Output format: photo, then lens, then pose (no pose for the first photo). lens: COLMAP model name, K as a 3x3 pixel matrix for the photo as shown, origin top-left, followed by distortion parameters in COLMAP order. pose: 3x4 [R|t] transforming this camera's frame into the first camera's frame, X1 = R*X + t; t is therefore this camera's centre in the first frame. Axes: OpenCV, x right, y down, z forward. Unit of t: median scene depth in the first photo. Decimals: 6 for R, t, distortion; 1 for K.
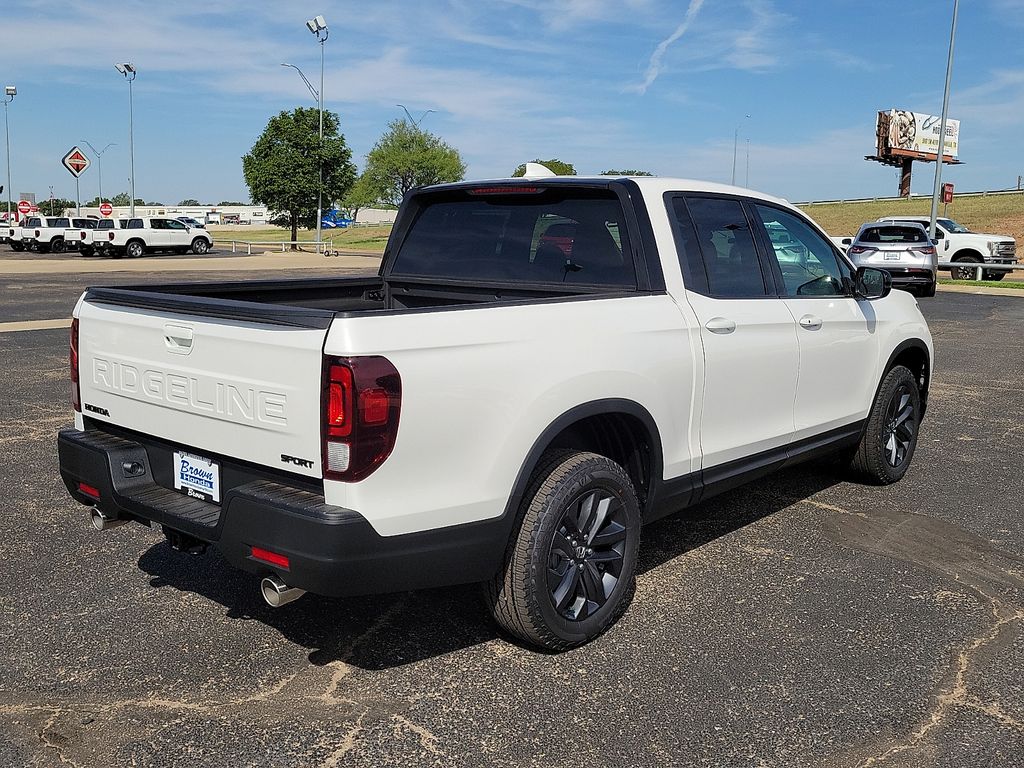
lens RADIAL K [[1015.3, 0, 503.2], [0, 1015.3, 386.2], [0, 0, 1]] dist [0.036710, 0.007118]
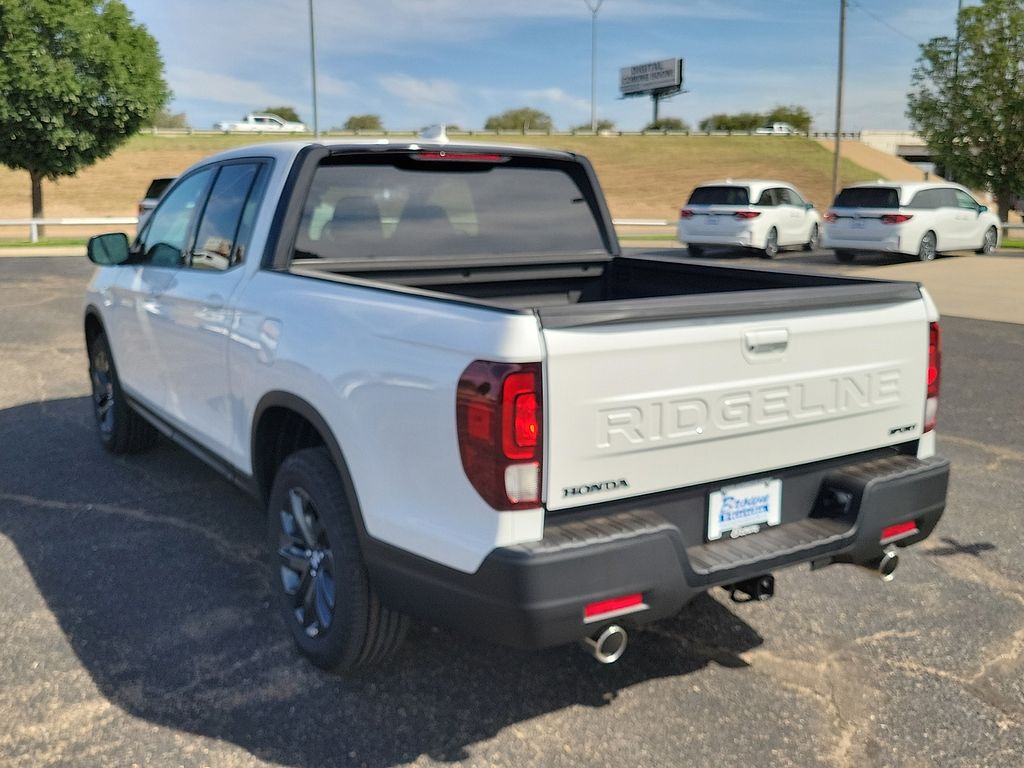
lens RADIAL K [[1014.7, 0, 513.1], [0, 1014.7, 380.4], [0, 0, 1]] dist [0.039531, -0.015432]
pose [[0.256987, -0.183551, 0.948824, -0.914881], [0.144068, 0.978103, 0.150194, -0.135349], [-0.955616, 0.098097, 0.277804, 0.770305]]
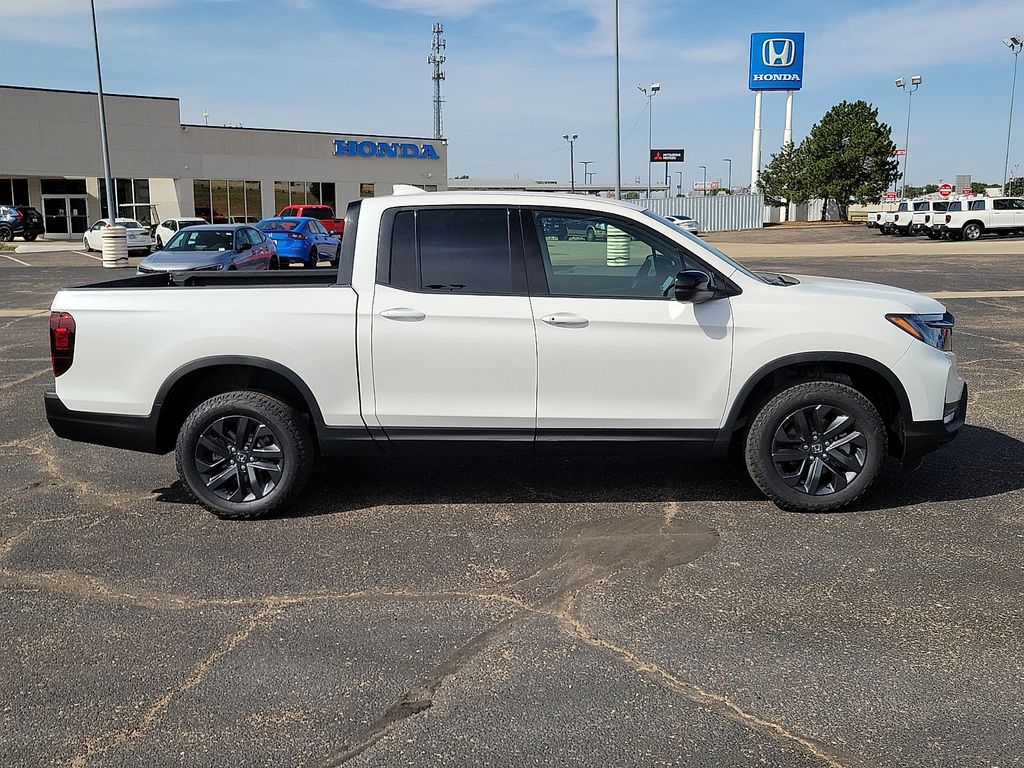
lens RADIAL K [[1000.5, 0, 465.2], [0, 1000.5, 383.5], [0, 0, 1]] dist [0.036480, 0.001258]
pose [[0.599571, 0.111562, -0.792508, 1.234863], [-0.097176, 0.993058, 0.066276, -0.063671], [0.794400, 0.037276, 0.606250, 0.317799]]
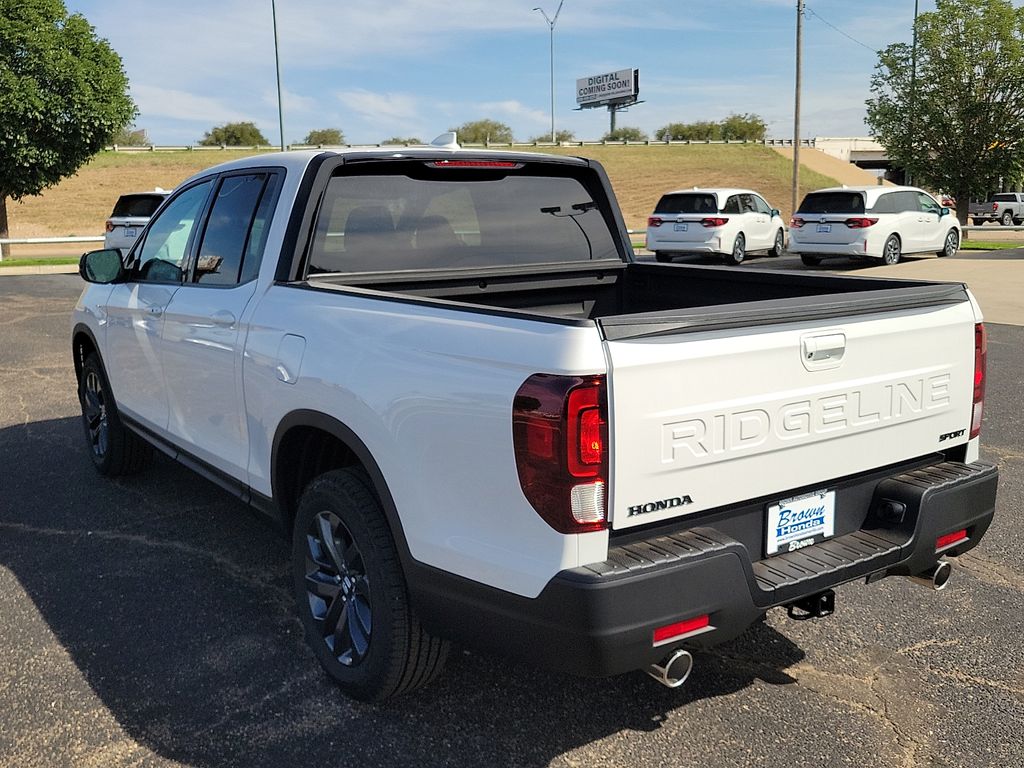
lens RADIAL K [[1001.6, 0, 507.1], [0, 1001.6, 390.1], [0, 0, 1]] dist [0.043464, -0.000722]
pose [[0.223944, -0.189567, 0.955988, -0.892206], [0.161714, 0.974531, 0.155362, -0.141056], [-0.961092, 0.119804, 0.248896, 0.830177]]
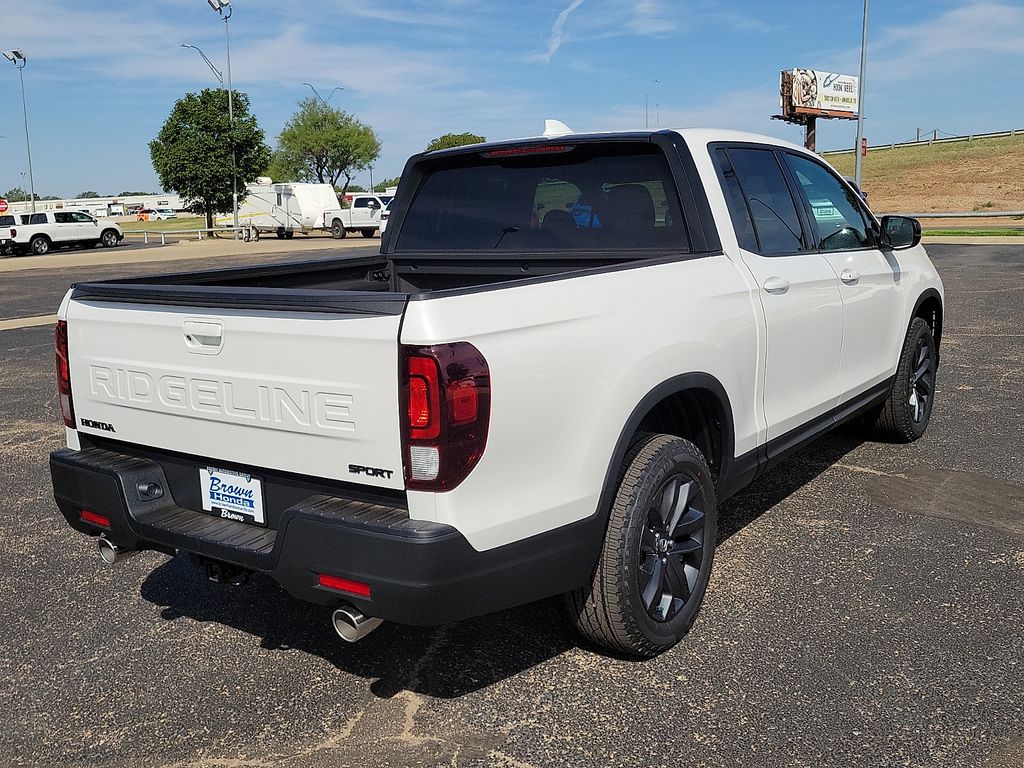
lens RADIAL K [[1014.7, 0, 513.1], [0, 1014.7, 380.4], [0, 0, 1]] dist [0.039531, -0.015432]
pose [[0.994201, -0.066404, 0.084591, -0.106810], [0.064787, 0.997663, 0.021724, -0.009291], [-0.085836, -0.016118, 0.996179, 0.100726]]
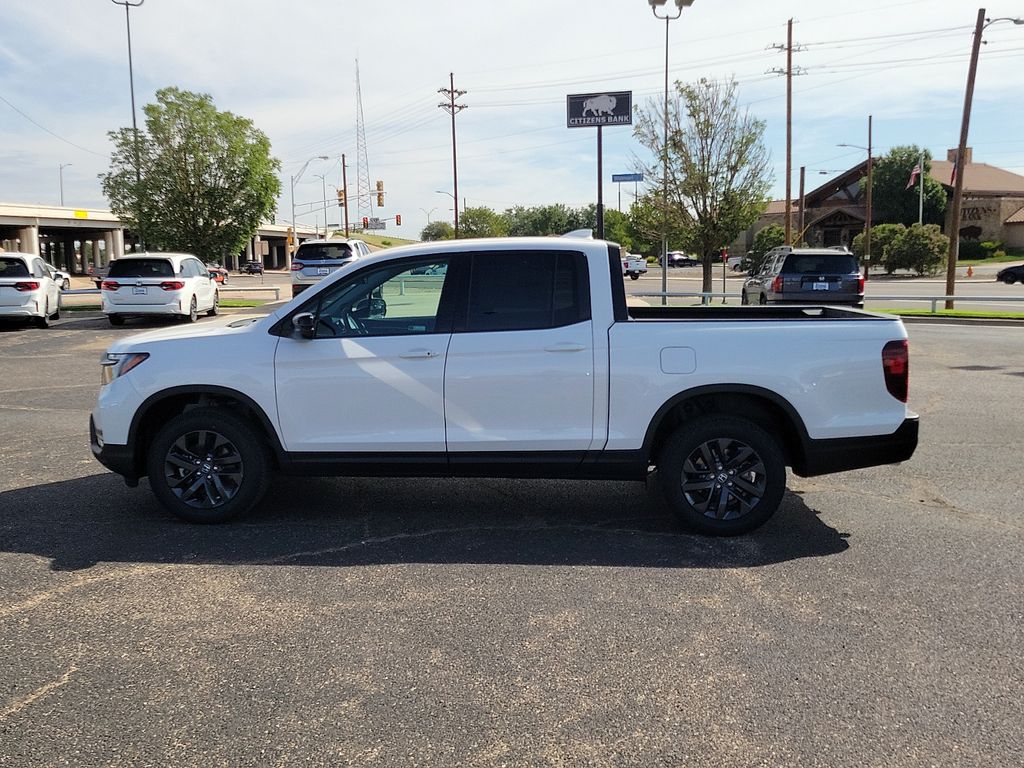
lens RADIAL K [[974.3, 0, 512.0], [0, 974.3, 384.0], [0, 0, 1]] dist [0.058796, 0.006282]
pose [[-0.629945, -0.103557, 0.769705, -1.067052], [0.120231, 0.966119, 0.228382, -0.364853], [-0.767277, 0.236410, -0.596151, 2.123022]]
